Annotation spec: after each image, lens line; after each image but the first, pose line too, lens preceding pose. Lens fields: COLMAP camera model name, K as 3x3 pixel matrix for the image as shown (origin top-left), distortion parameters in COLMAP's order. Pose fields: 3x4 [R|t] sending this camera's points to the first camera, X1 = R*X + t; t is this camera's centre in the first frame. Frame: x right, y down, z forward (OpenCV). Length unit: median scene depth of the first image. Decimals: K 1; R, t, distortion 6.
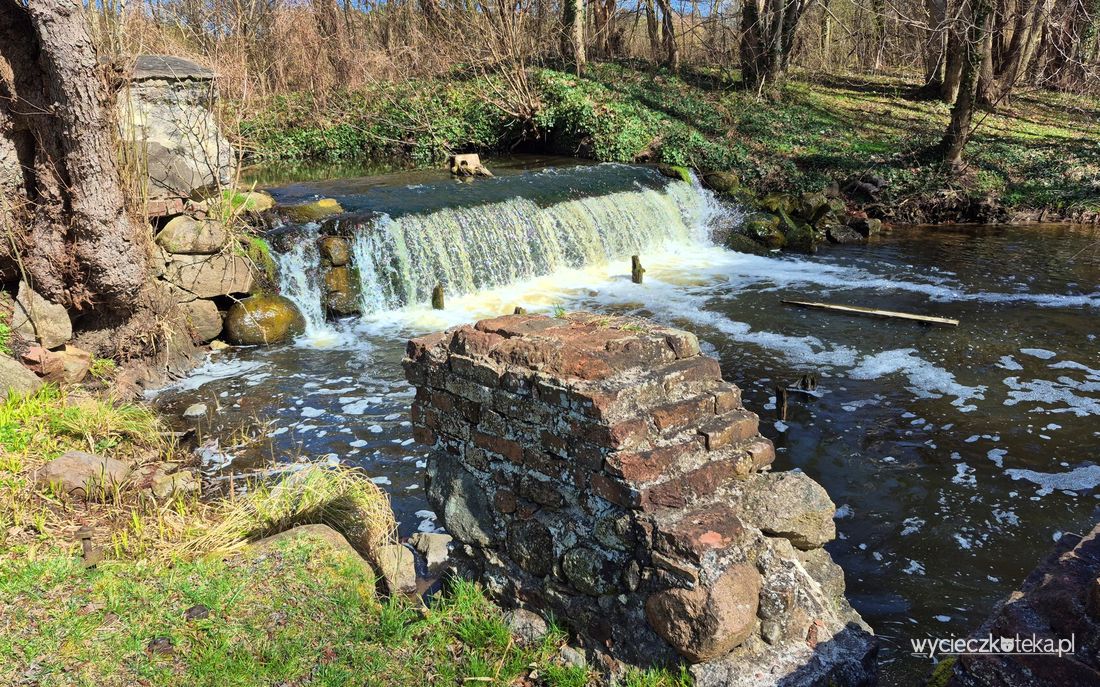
lens RADIAL K [[846.6, 0, 550.0], [0, 846.6, 343.5], [0, 0, 1]] dist [0.033511, -0.001582]
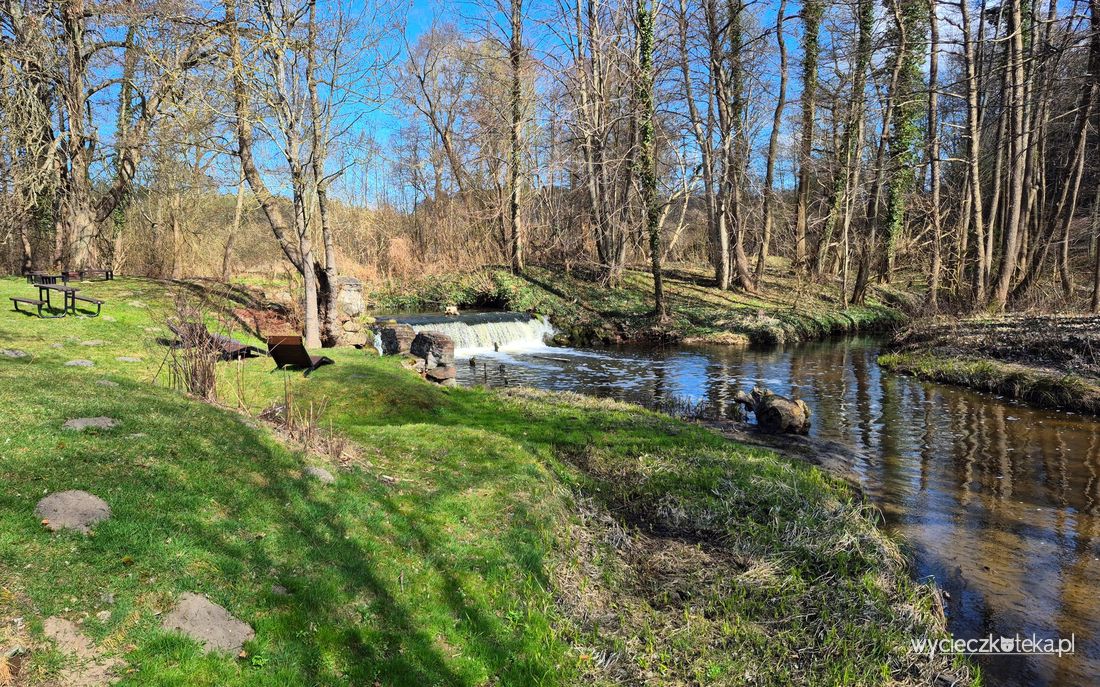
lens RADIAL K [[846.6, 0, 550.0], [0, 846.6, 343.5], [0, 0, 1]] dist [0.033511, -0.001582]
pose [[0.990048, 0.029906, -0.137513, 0.667232], [-0.054327, 0.982631, -0.177438, 0.394145], [0.129818, 0.183143, 0.974477, -1.745854]]
